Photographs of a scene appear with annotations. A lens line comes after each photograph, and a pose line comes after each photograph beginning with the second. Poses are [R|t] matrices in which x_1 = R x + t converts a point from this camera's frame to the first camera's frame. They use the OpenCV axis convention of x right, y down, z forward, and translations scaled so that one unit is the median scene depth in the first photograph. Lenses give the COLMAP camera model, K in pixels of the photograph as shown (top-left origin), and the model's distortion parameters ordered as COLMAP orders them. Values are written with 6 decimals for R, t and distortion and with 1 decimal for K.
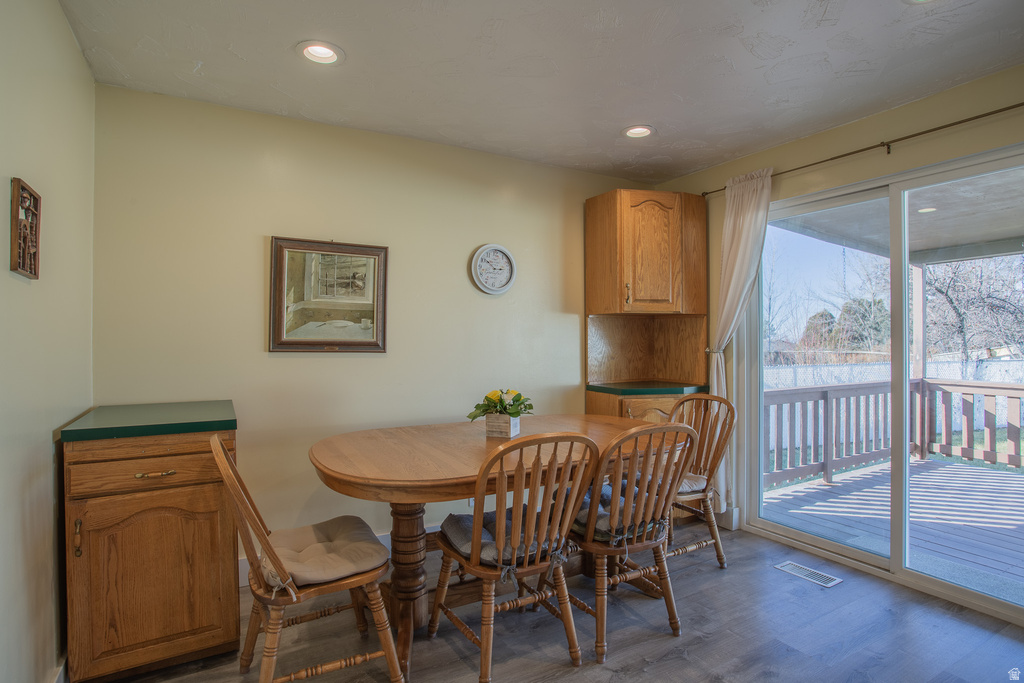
lens RADIAL K [[538.0, 0, 509.0], [0, 538.0, 338.1], [0, 0, 1]] dist [-0.084482, 0.046047]
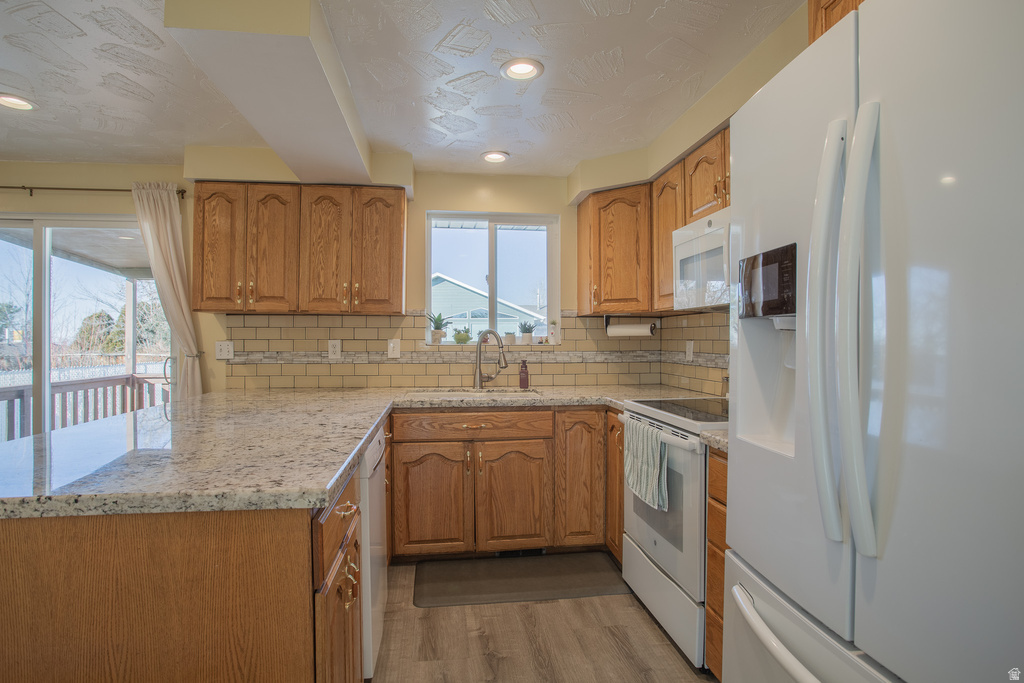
lens RADIAL K [[538.0, 0, 509.0], [0, 538.0, 338.1], [0, 0, 1]] dist [-0.084482, 0.046047]
pose [[0.373628, 0.005694, 0.927561, -0.004572], [-0.001925, 0.999984, -0.005364, -0.001830], [-0.927577, 0.000219, 0.373633, -0.443602]]
